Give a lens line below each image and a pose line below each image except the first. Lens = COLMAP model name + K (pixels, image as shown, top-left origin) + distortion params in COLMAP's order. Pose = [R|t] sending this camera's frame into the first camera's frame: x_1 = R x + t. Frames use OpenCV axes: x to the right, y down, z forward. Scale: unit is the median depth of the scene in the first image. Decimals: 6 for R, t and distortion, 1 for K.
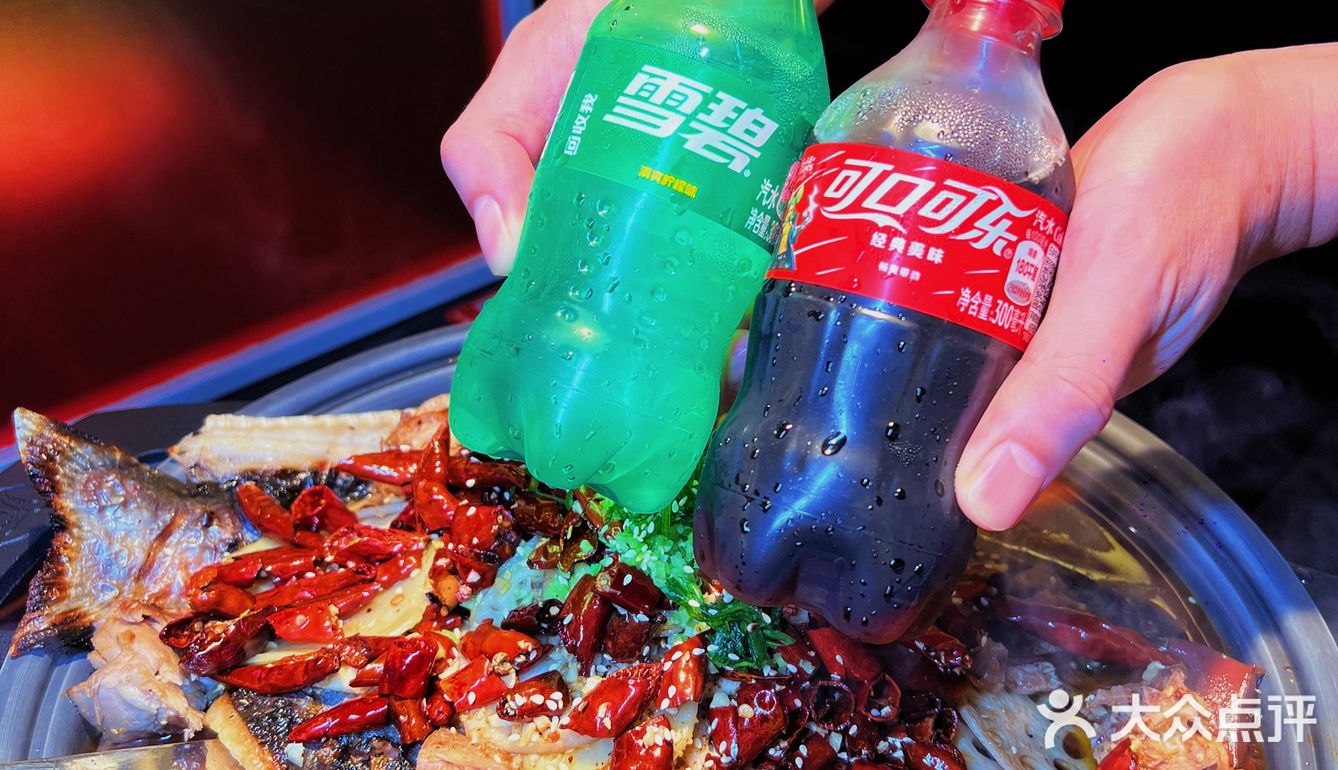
lens RADIAL K [[1408.9, 0, 669.0], [0, 1408.9, 383.7], [0, 0, 1]] dist [-0.002931, -0.034928]
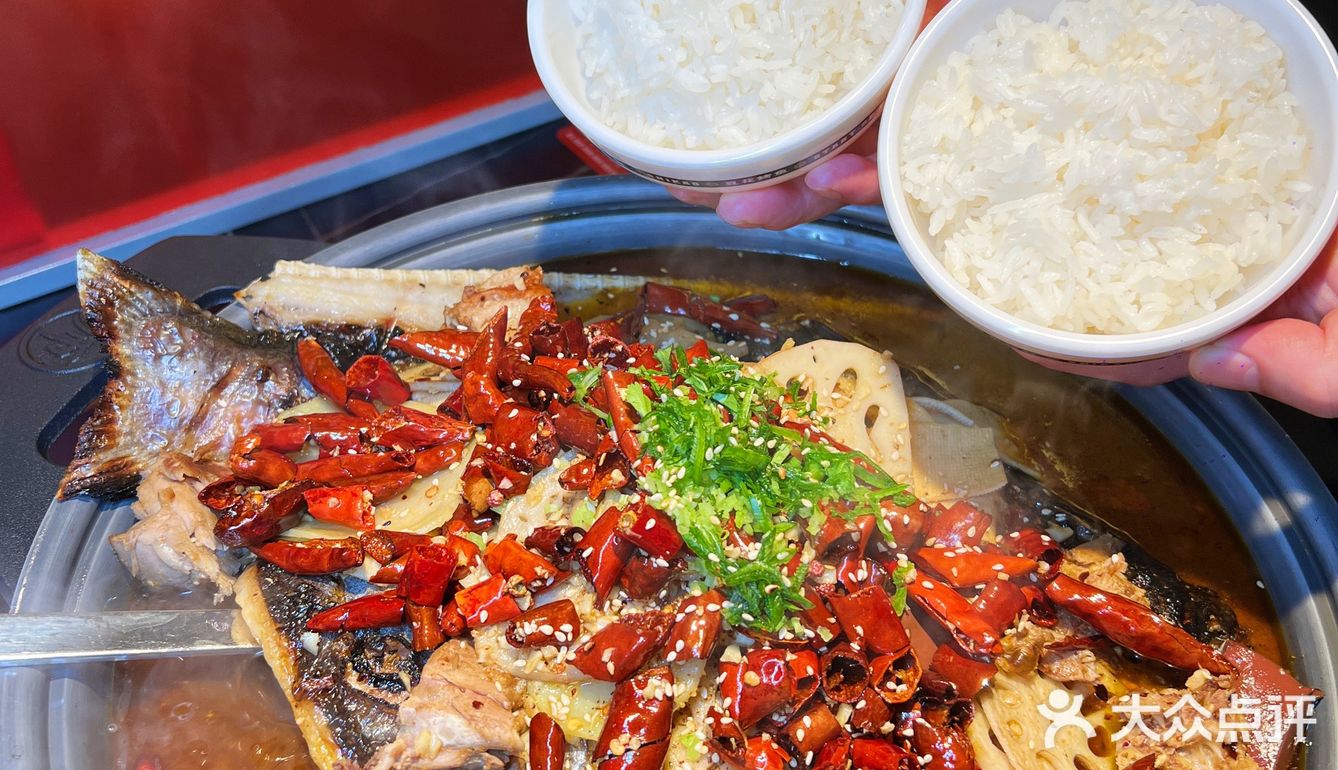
lens RADIAL K [[1408.9, 0, 669.0], [0, 1408.9, 383.7], [0, 0, 1]] dist [-0.002931, -0.034928]
pose [[0.987573, 0.124393, -0.096049, 0.058142], [-0.106463, 0.979087, 0.173364, -0.112545], [0.115605, -0.160984, 0.980163, 0.063218]]
